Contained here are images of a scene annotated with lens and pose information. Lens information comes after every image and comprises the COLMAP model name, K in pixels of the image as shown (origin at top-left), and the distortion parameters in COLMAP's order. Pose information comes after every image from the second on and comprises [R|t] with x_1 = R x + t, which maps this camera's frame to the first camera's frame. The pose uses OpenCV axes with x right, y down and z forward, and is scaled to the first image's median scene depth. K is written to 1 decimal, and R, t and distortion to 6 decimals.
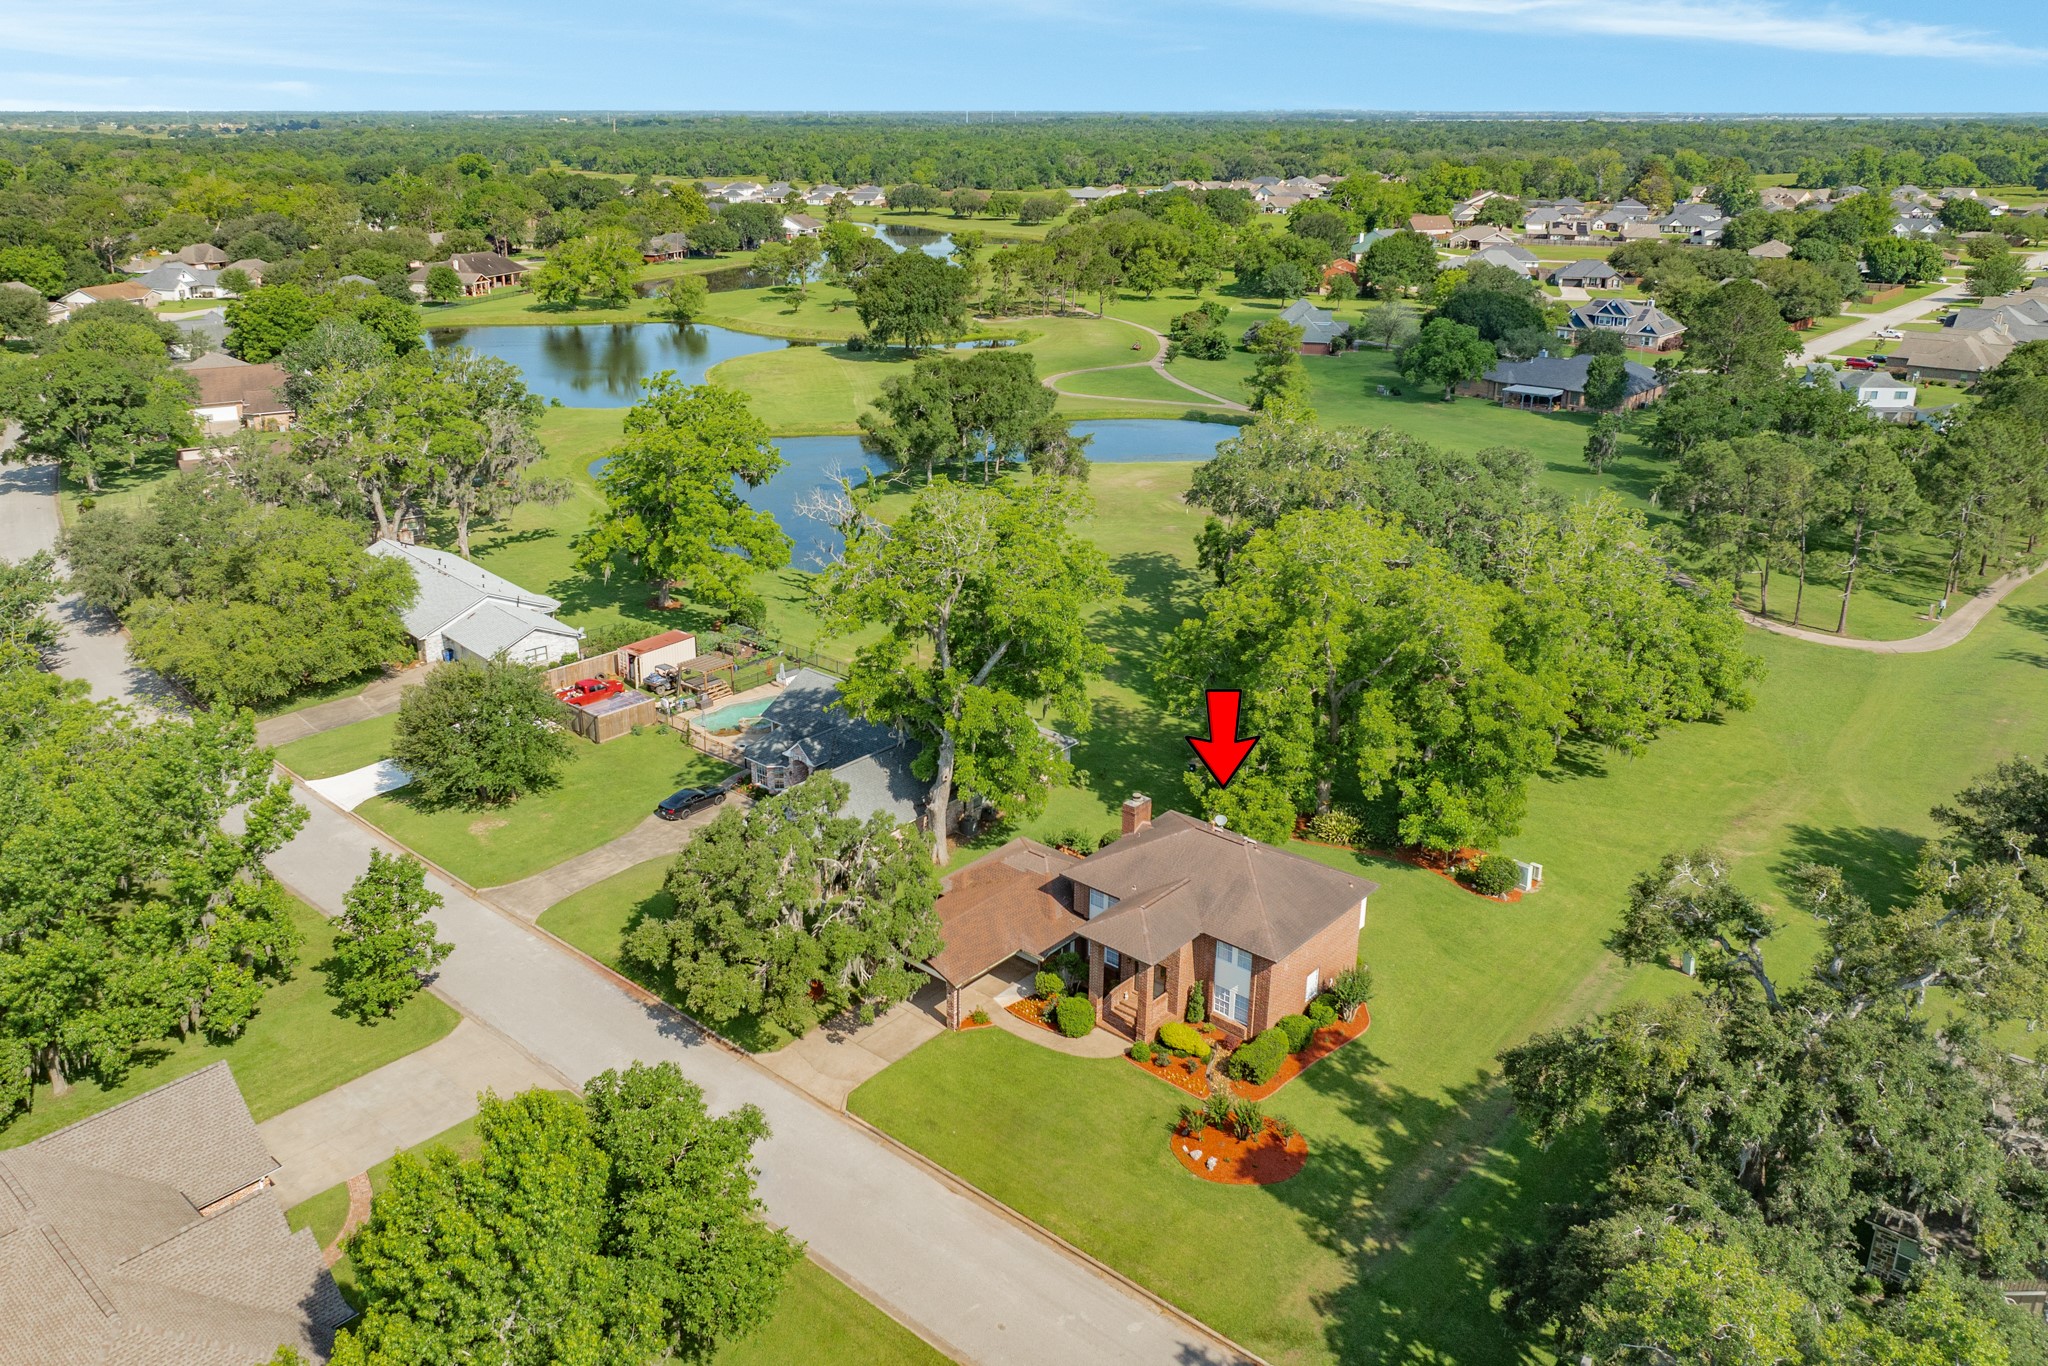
lens RADIAL K [[1420.5, 0, 968.8], [0, 1420.5, 629.8], [0, 0, 1]] dist [0.003814, -0.002125]
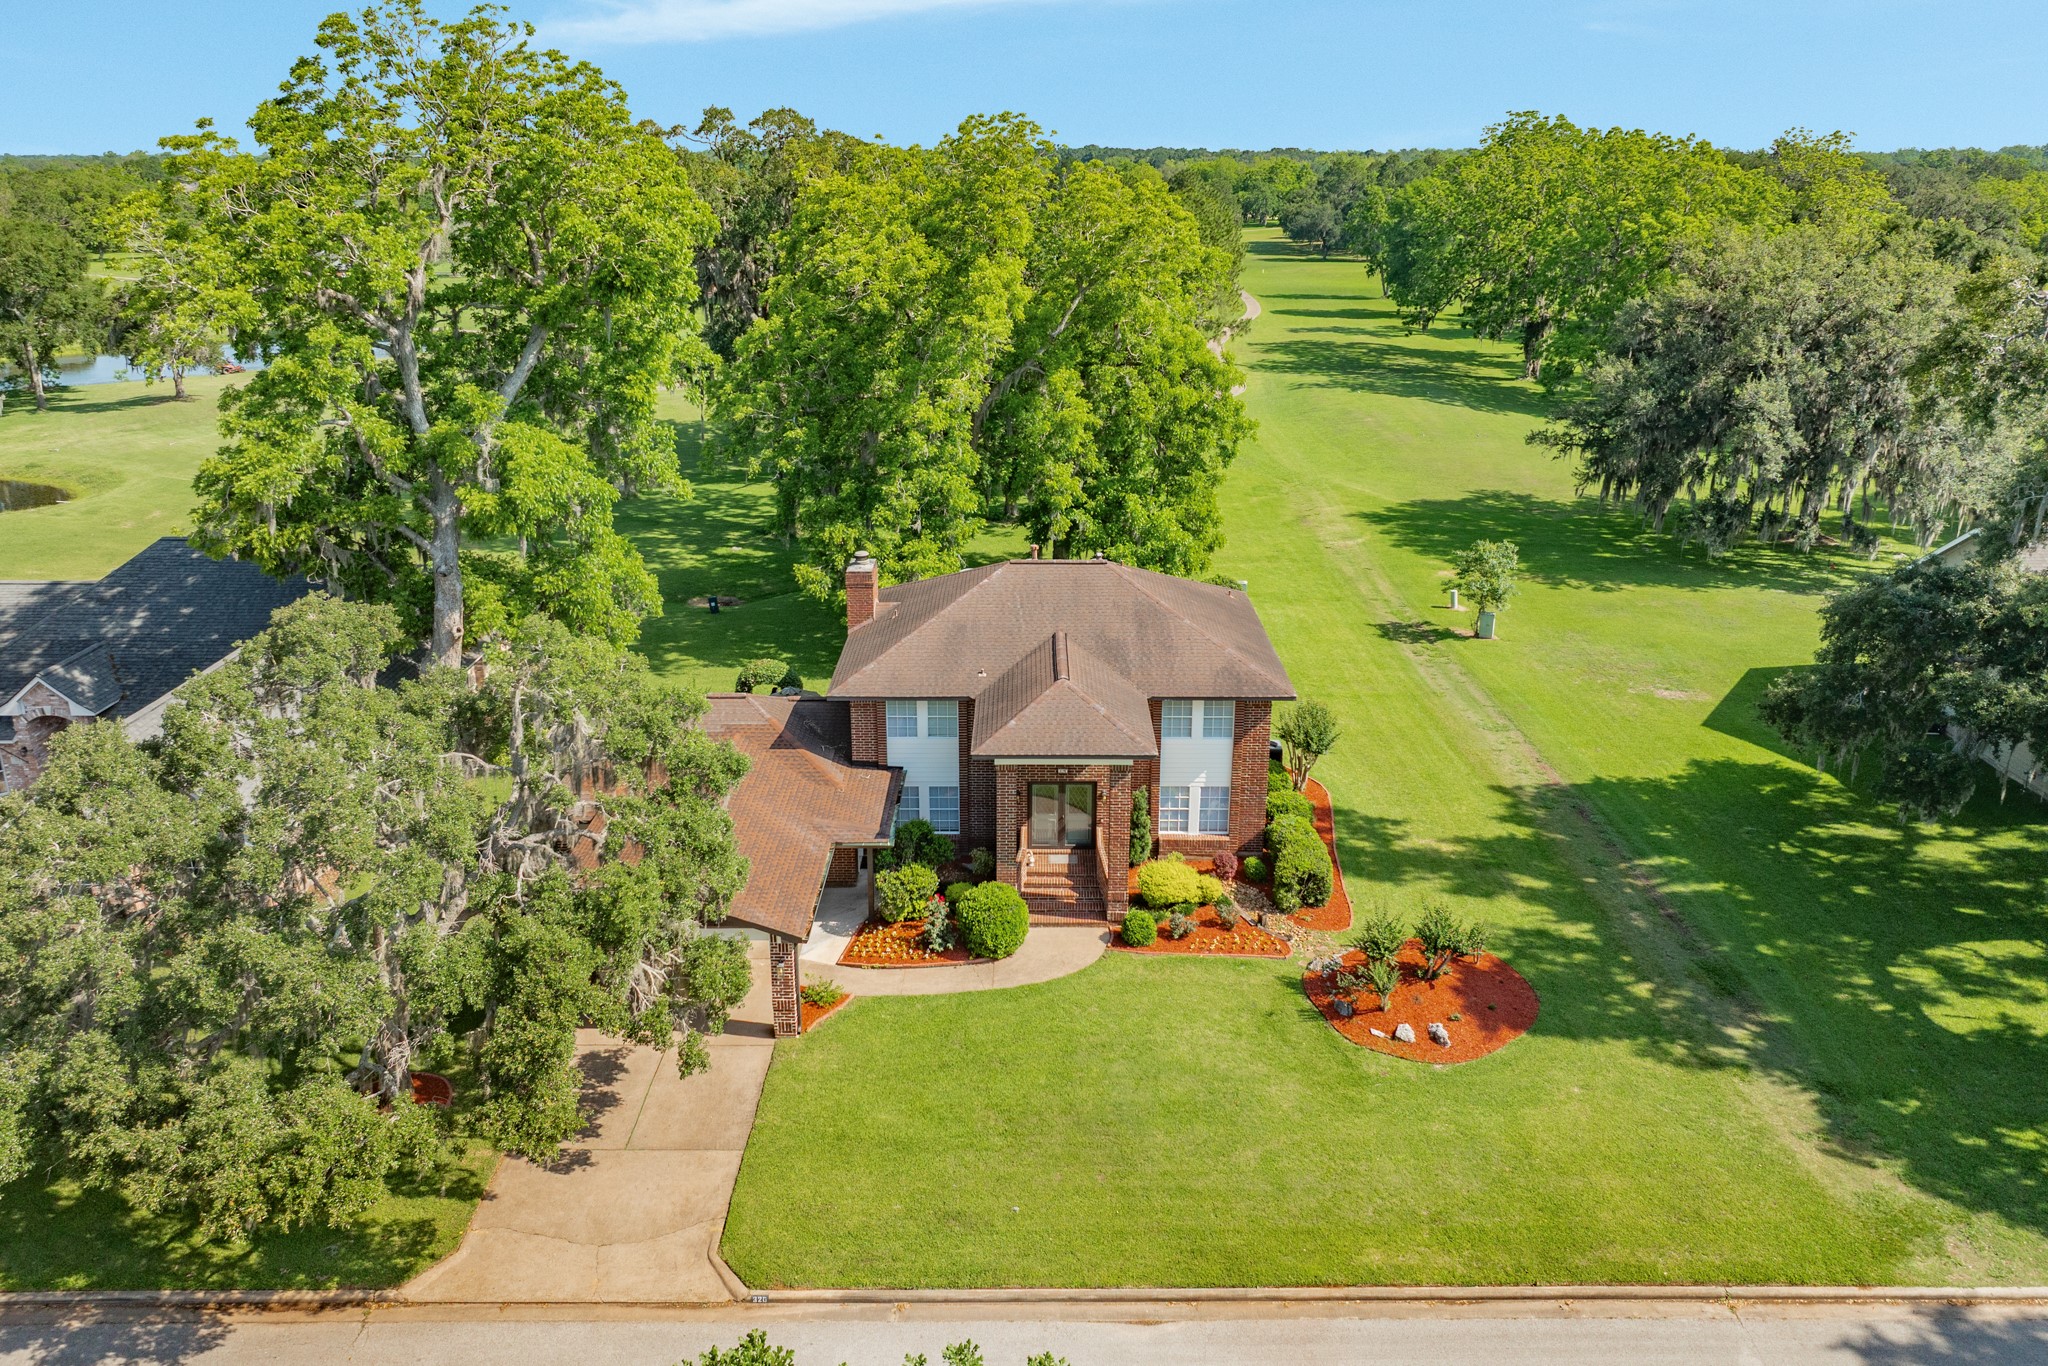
lens RADIAL K [[1420.5, 0, 968.8], [0, 1420.5, 629.8], [0, 0, 1]] dist [0.003814, -0.002125]
pose [[0.758234, -0.203291, 0.619479, -0.228406], [0.216367, 0.974759, 0.055050, 0.137369], [-0.615034, 0.092294, 0.783081, 0.583289]]
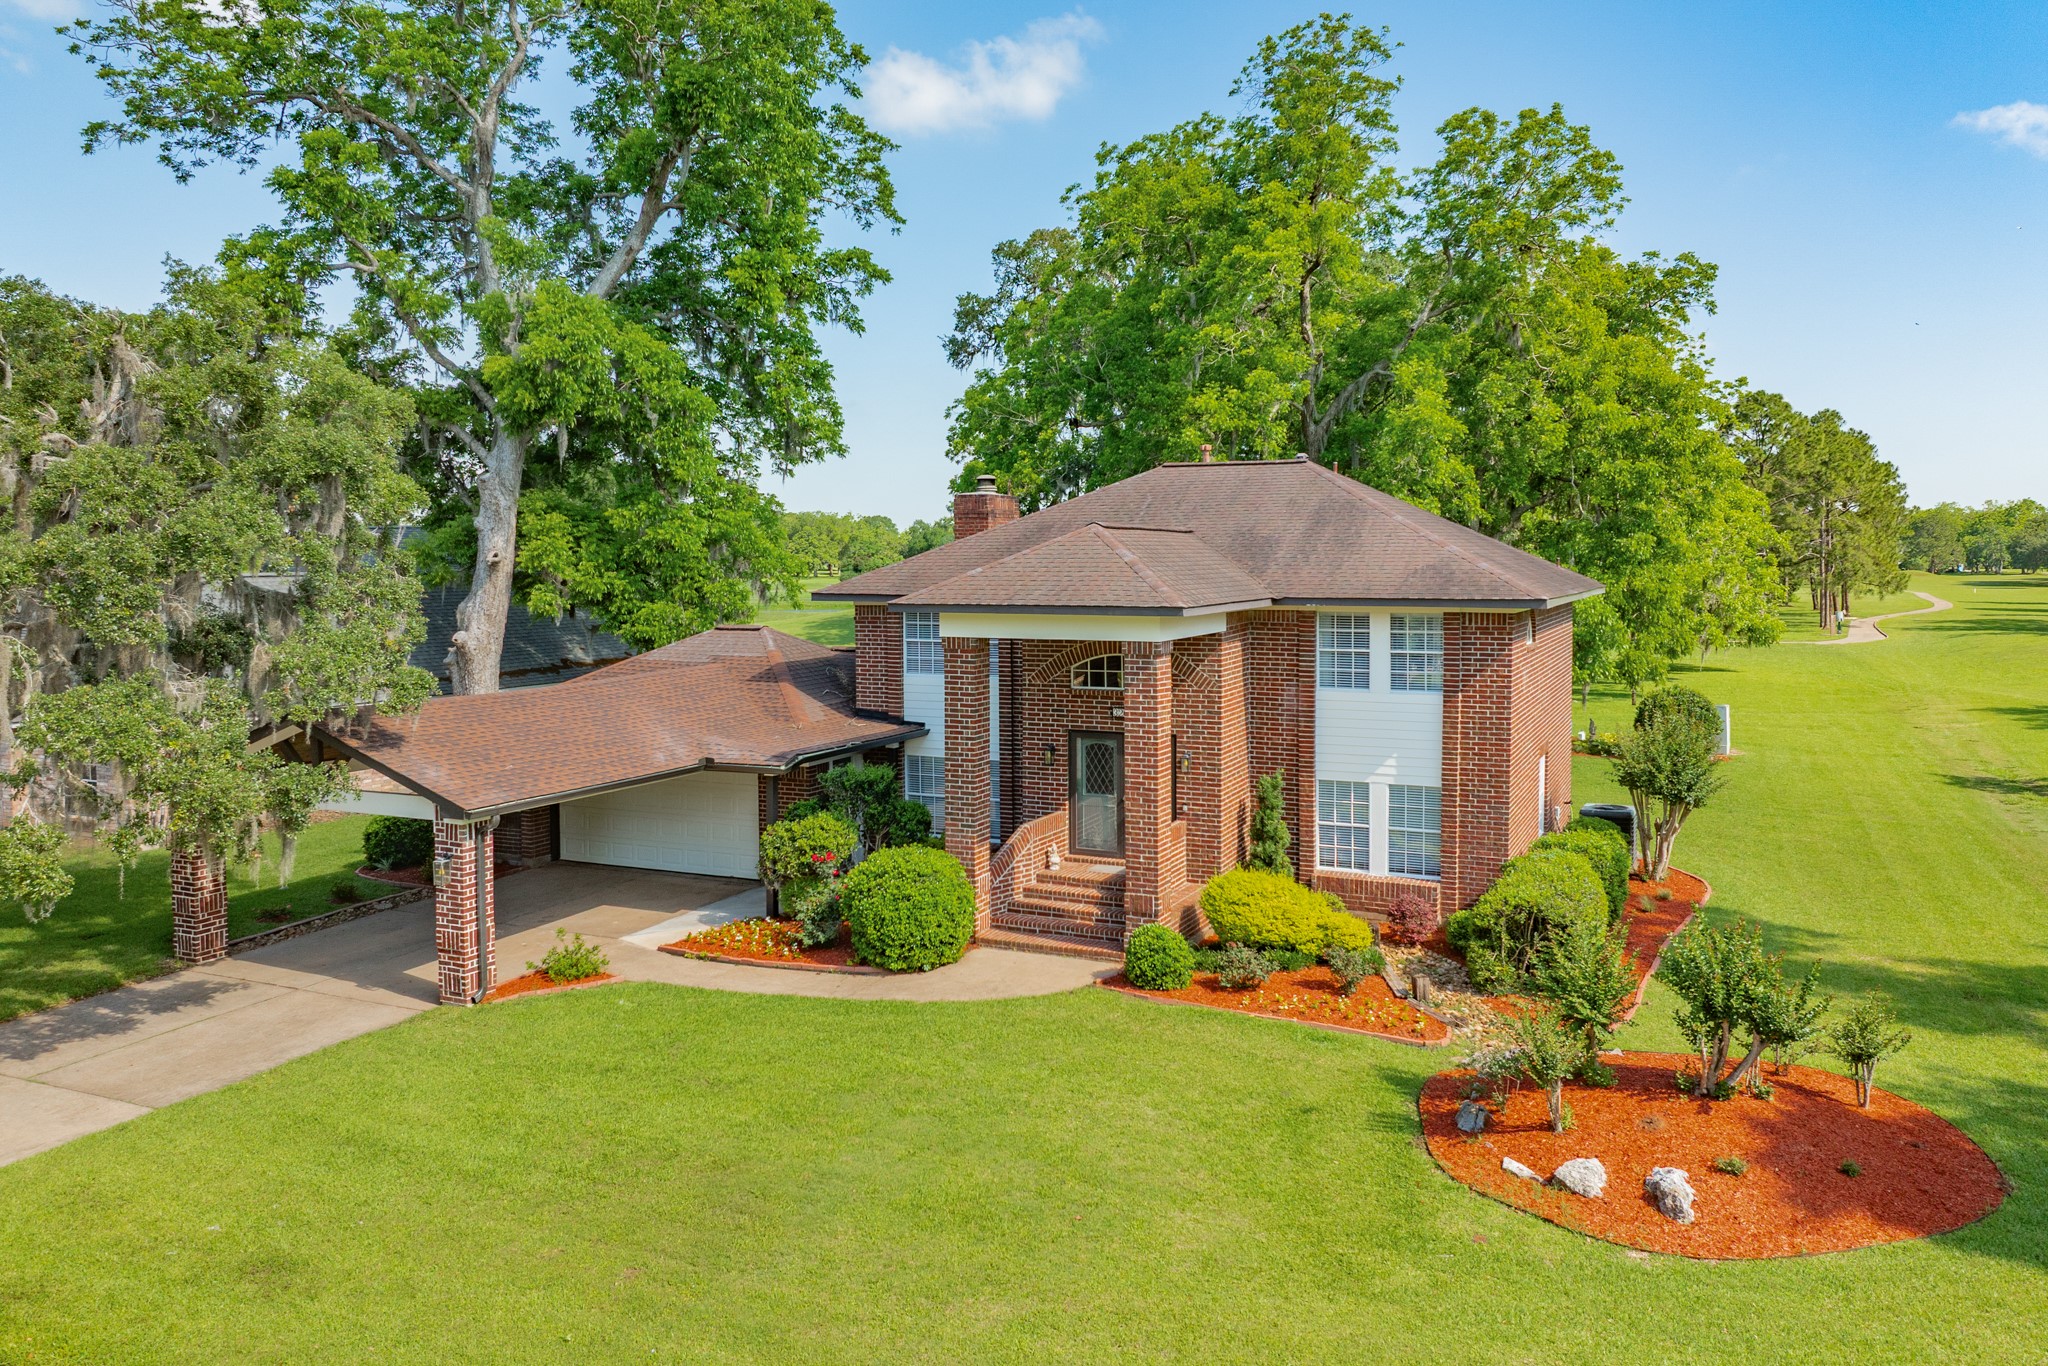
lens RADIAL K [[1414.3, 0, 1076.4], [0, 1414.3, 675.7], [0, 0, 1]] dist [0.005709, -0.000585]
pose [[0.950214, -0.026718, 0.310451, 0.017471], [0.102307, 0.967836, -0.229843, 0.293220], [-0.294325, 0.250161, 0.922384, 0.698232]]
